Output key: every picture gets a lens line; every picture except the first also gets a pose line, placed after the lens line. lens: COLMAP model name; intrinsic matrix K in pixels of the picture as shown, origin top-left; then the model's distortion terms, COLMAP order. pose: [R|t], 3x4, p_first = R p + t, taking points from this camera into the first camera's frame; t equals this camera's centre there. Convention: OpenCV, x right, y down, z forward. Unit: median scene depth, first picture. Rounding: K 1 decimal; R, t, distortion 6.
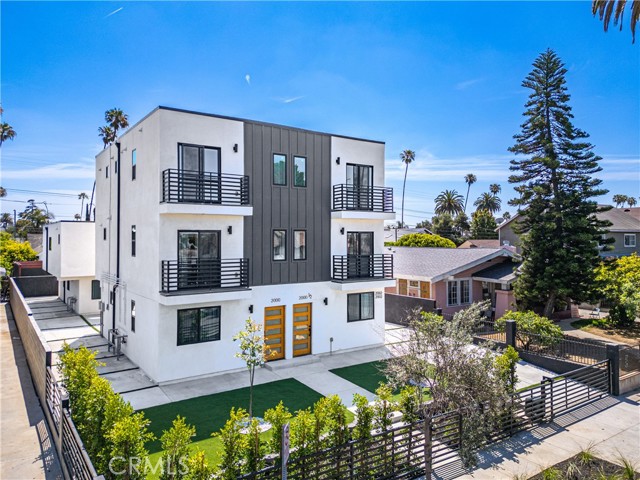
lens RADIAL K [[471.5, 0, 345.8], [0, 471.5, 236.6], [0, 0, 1]] dist [0.005503, -0.000416]
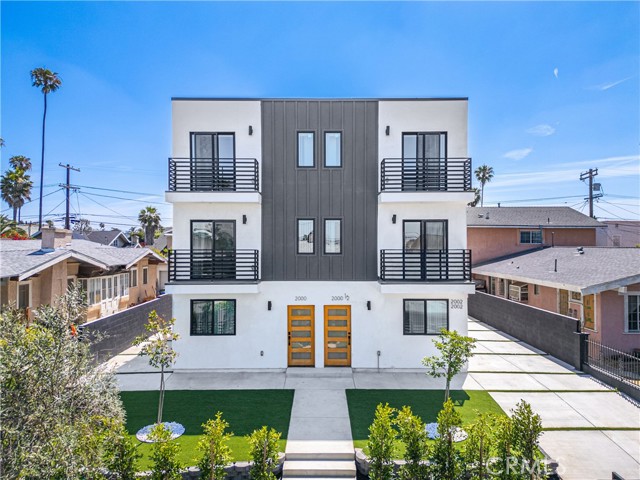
lens RADIAL K [[453.7, 0, 317.5], [0, 453.7, 248.5], [0, 0, 1]] dist [0.049509, -0.002763]
pose [[0.798411, -0.001063, -0.602111, 0.376977], [0.002318, 0.999996, 0.001308, 0.039545], [0.602108, -0.002440, 0.798411, 0.333983]]
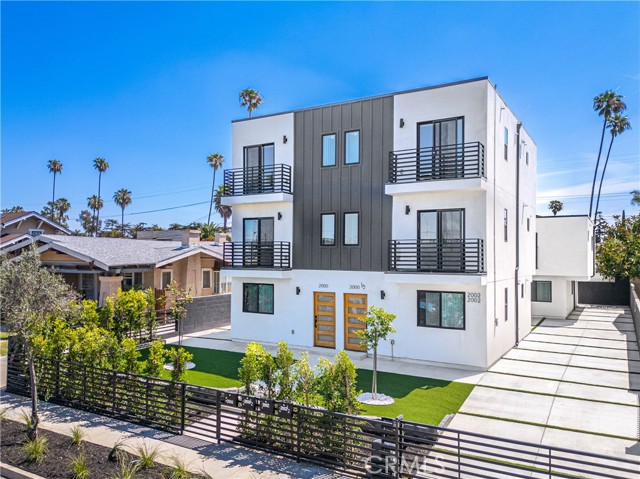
lens RADIAL K [[533.5, 0, 258.7], [0, 533.5, 254.0], [0, 0, 1]] dist [0.054120, -0.014598]
pose [[0.331279, -0.004477, -0.943522, 0.825039], [-0.004074, 0.999973, -0.006175, 0.074938], [0.943524, 0.005890, 0.331252, 0.495996]]
